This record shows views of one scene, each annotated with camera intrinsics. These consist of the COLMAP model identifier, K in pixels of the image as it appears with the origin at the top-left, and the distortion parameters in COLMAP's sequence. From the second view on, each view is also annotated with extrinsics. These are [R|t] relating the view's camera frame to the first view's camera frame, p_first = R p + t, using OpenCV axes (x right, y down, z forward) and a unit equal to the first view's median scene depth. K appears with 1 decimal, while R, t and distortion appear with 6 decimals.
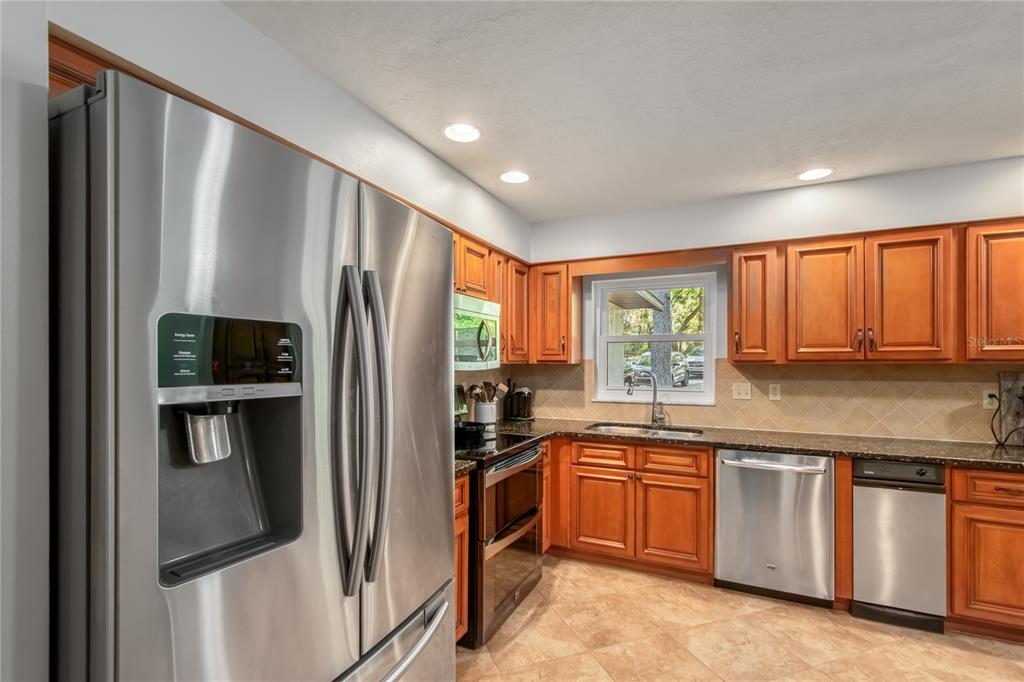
lens RADIAL K [[464.2, 0, 513.2], [0, 464.2, 362.9], [0, 0, 1]] dist [-0.000854, 0.000088]
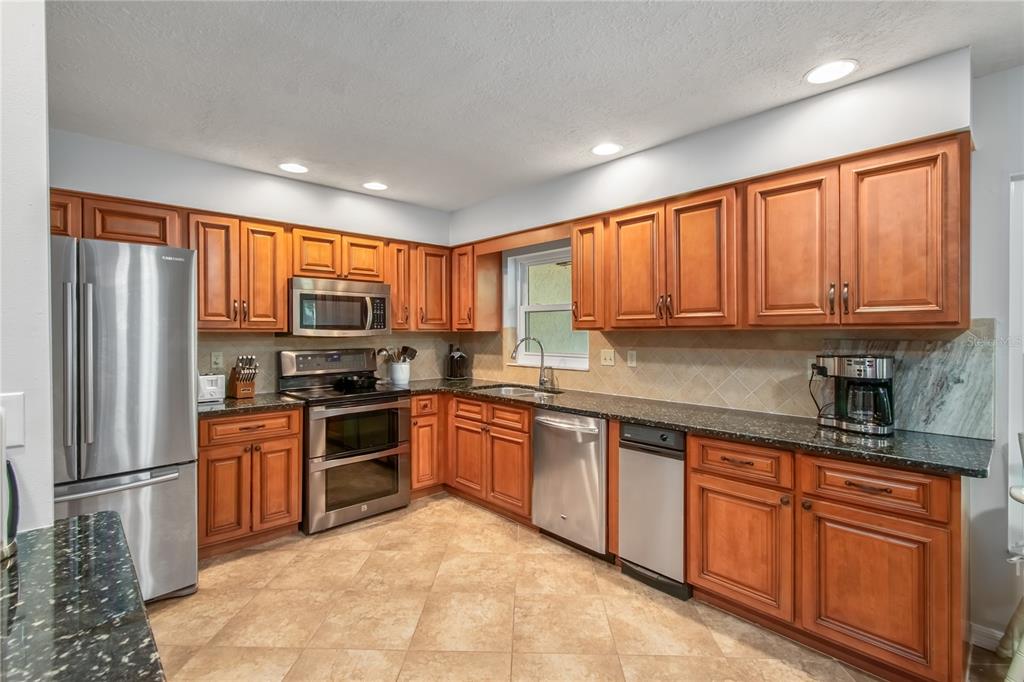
lens RADIAL K [[469.7, 0, 511.1], [0, 469.7, 335.1], [0, 0, 1]] dist [0.000848, 0.000235]
pose [[0.926549, 0.000139, -0.376174, 0.798235], [0.002546, 0.999975, 0.006640, 0.003990], [0.376166, -0.007110, 0.926525, -0.061090]]
